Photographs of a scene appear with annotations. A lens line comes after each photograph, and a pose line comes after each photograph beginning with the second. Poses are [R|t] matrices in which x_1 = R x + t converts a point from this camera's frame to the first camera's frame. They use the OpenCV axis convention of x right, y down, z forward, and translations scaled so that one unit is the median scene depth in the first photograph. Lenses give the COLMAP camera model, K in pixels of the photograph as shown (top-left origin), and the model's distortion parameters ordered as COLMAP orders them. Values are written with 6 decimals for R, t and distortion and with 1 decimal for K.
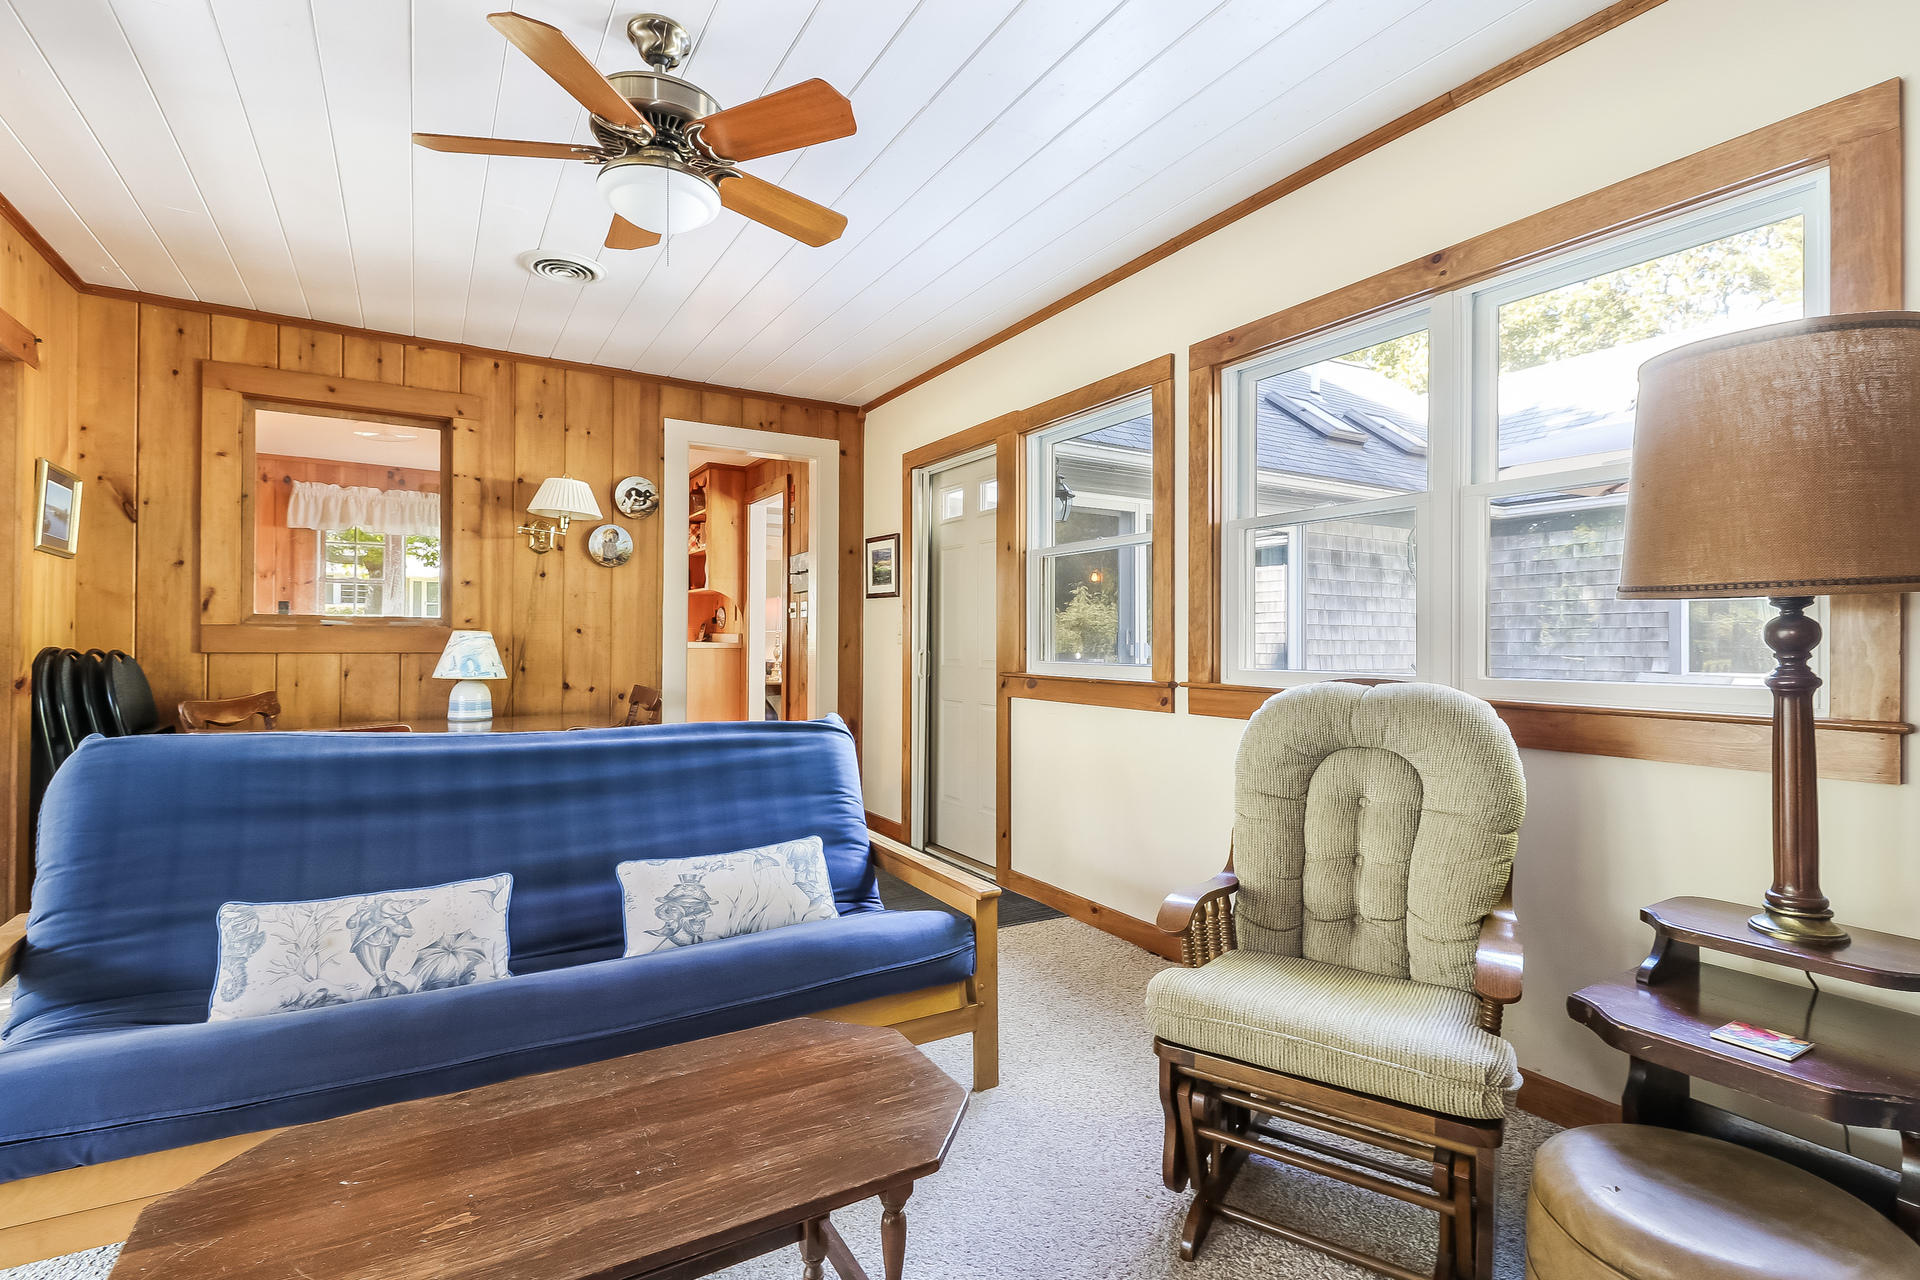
lens RADIAL K [[899.4, 0, 956.8], [0, 899.4, 632.7], [0, 0, 1]] dist [0.001175, 0.000134]
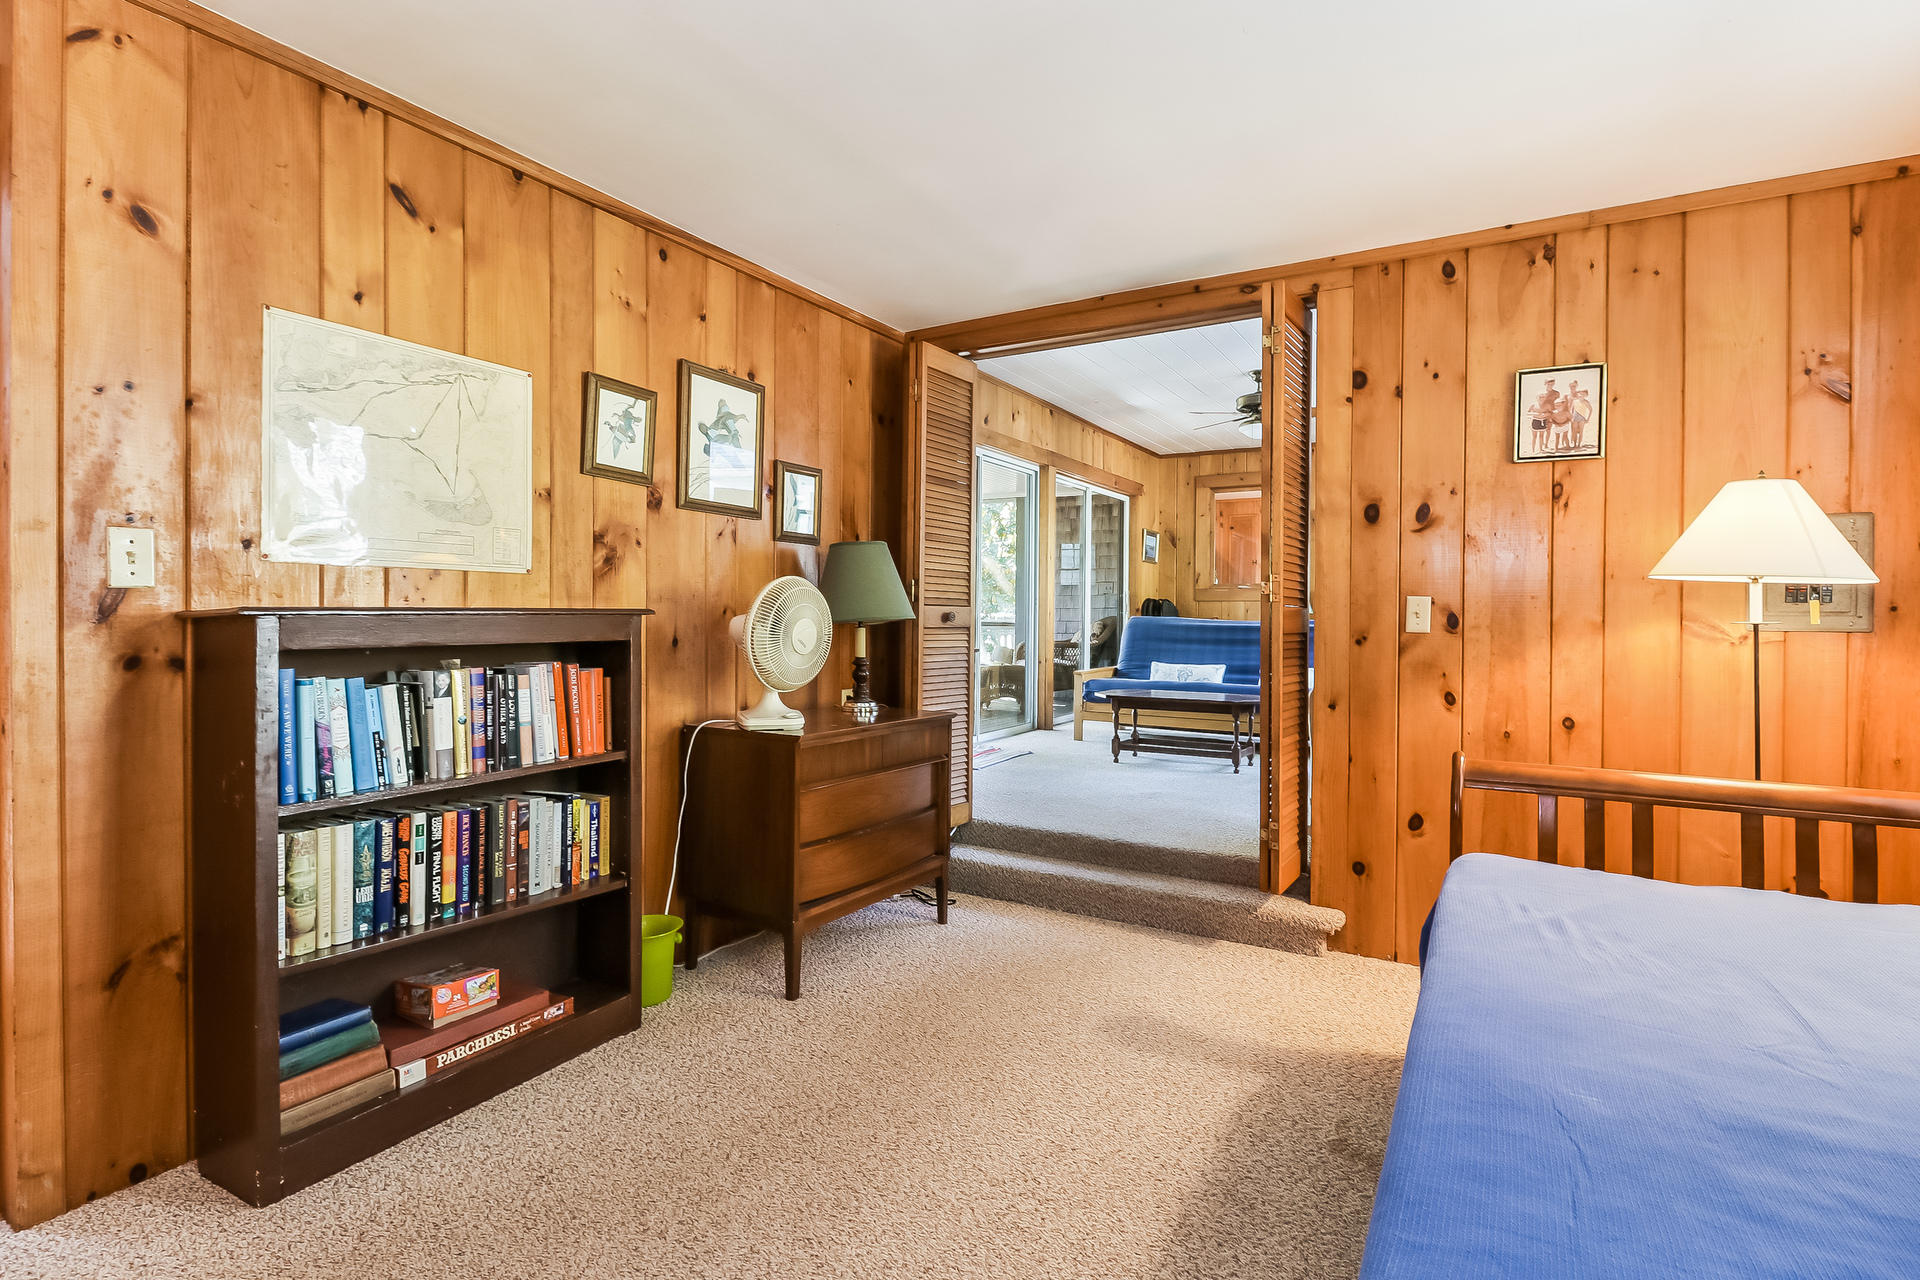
lens RADIAL K [[899.4, 0, 956.8], [0, 899.4, 632.7], [0, 0, 1]] dist [0.001175, 0.000134]
pose [[0.459583, 0.014542, -0.888016, 1.008473], [0.008062, 0.999756, 0.020545, 0.054858], [0.888098, -0.016601, 0.459354, -0.671025]]
